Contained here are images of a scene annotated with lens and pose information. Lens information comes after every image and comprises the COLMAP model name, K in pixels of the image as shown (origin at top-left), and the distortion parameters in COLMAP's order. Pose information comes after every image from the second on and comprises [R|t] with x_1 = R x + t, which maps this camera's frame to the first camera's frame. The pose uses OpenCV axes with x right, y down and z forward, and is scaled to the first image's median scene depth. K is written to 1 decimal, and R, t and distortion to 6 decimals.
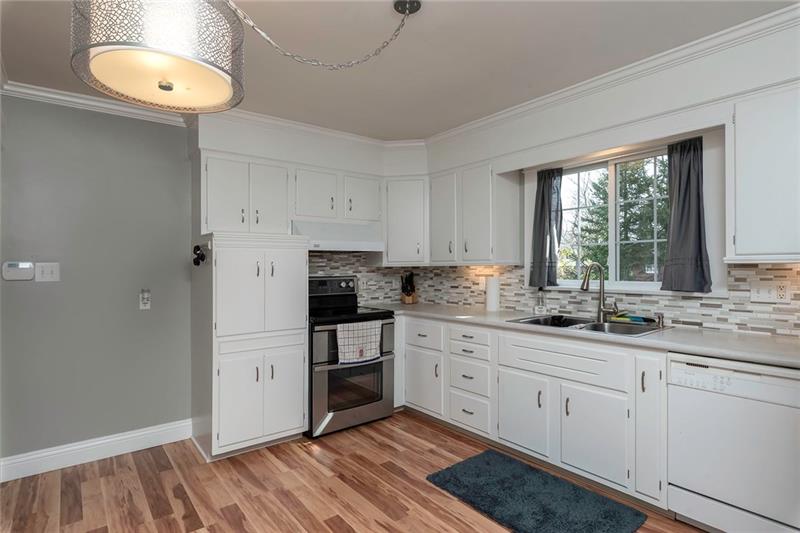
lens RADIAL K [[420.4, 0, 397.0], [0, 420.4, 266.6], [0, 0, 1]] dist [0.003264, -0.000808]
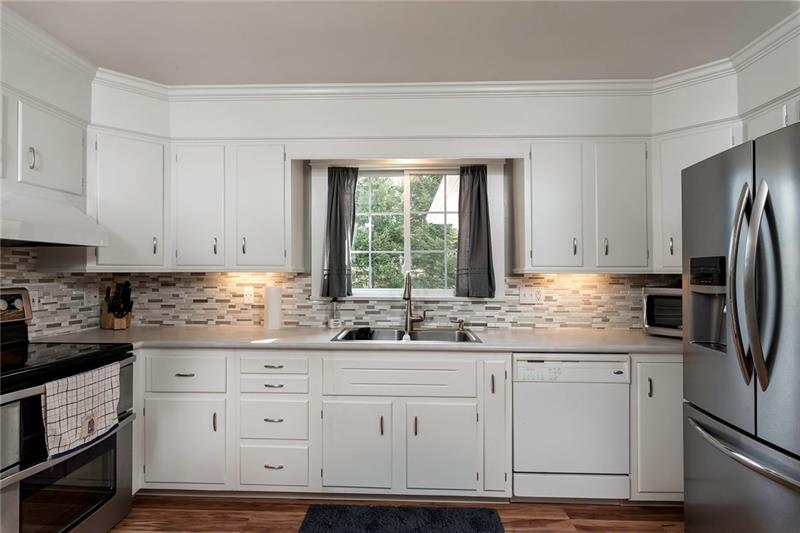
lens RADIAL K [[420.4, 0, 398.2], [0, 420.4, 271.6], [0, 0, 1]] dist [0.003264, -0.000808]
pose [[0.648778, 0.012784, 0.760870, -0.253166], [-0.008112, 0.999918, -0.009884, 0.002211], [-0.760934, 0.000240, 0.648829, 0.331164]]
